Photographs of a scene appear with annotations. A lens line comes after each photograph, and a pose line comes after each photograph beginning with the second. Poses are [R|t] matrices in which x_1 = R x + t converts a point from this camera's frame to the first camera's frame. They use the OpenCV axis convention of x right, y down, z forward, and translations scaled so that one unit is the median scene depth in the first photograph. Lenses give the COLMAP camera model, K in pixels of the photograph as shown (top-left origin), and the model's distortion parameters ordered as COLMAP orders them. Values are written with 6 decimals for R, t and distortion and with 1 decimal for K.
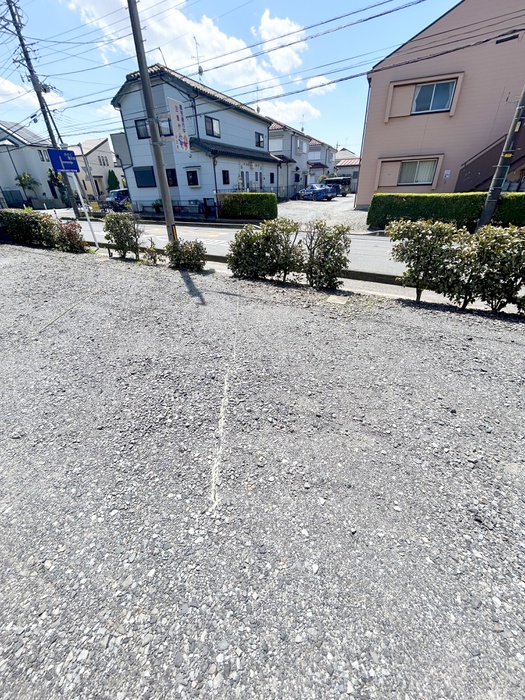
lens RADIAL K [[280.3, 0, 263.8], [0, 280.3, 347.2], [0, 0, 1]] dist [-0.002985, 0.000052]
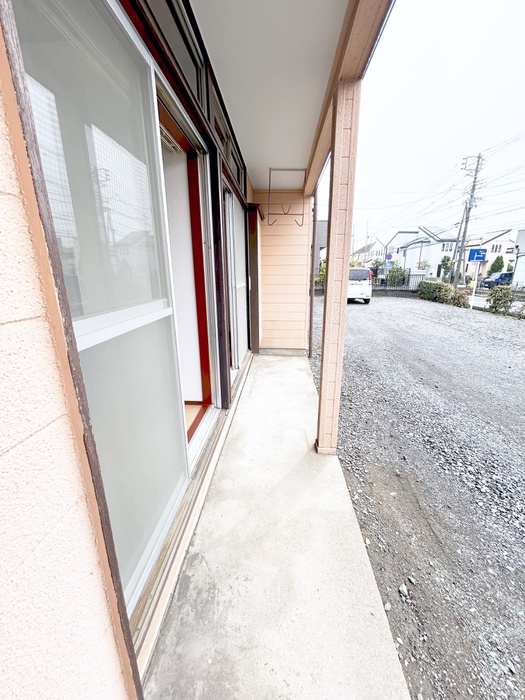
lens RADIAL K [[280.3, 0, 262.7], [0, 280.3, 349.4], [0, 0, 1]] dist [-0.002985, 0.000052]
pose [[0.451673, 0.256668, -0.854466, 0.115879], [-0.454476, 0.890343, 0.027208, 0.170056], [0.767752, 0.376045, 0.518794, -0.290730]]
